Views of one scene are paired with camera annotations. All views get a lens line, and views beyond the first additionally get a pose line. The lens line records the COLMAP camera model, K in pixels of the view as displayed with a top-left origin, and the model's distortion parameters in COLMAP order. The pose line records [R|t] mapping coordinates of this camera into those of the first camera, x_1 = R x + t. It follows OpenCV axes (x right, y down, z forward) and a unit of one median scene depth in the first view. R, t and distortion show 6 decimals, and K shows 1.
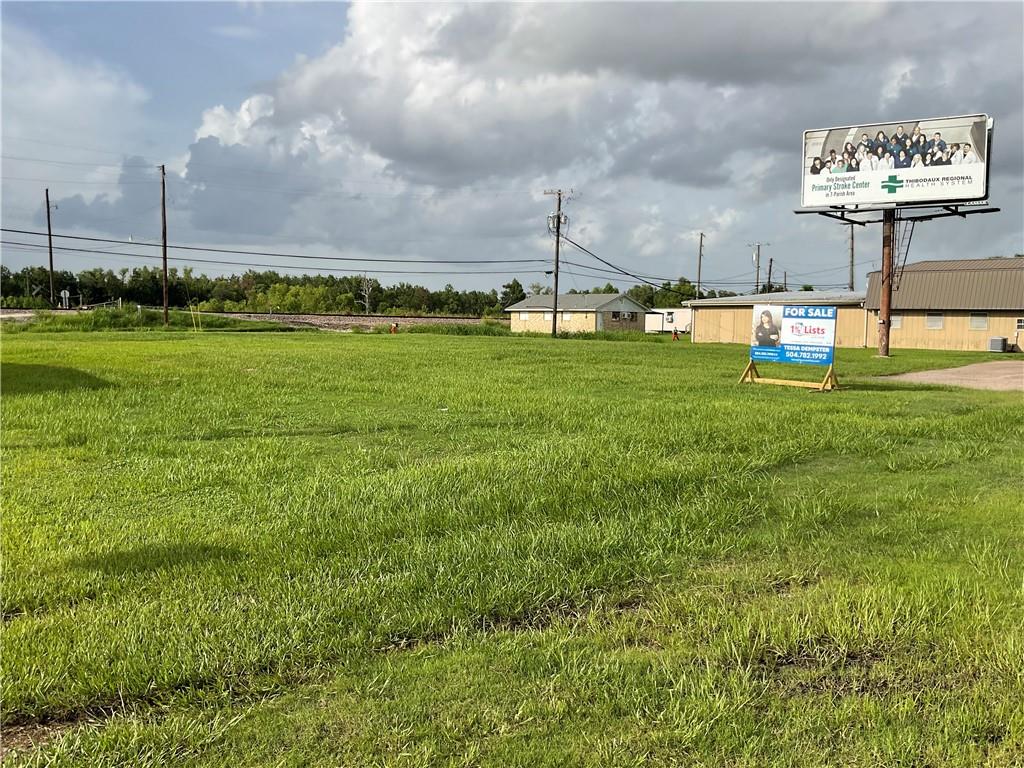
lens RADIAL K [[859.5, 0, 504.5], [0, 859.5, 382.3], [0, 0, 1]] dist [0.029857, -0.071653]
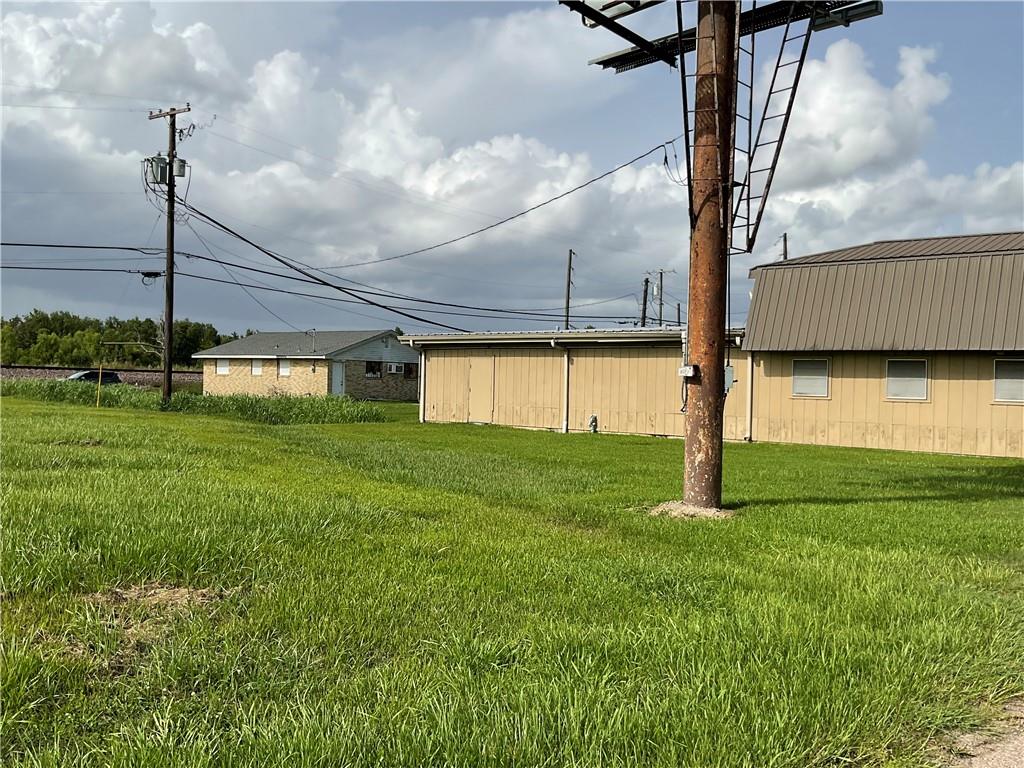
lens RADIAL K [[1012.1, 0, 517.1], [0, 1012.1, 384.6], [0, 0, 1]] dist [0.022050, 0.000000]
pose [[0.996495, 0.013656, 0.082528, 0.168319], [-0.007757, 0.997419, -0.071379, -0.020707], [-0.083290, 0.070489, 0.994029, 0.329130]]
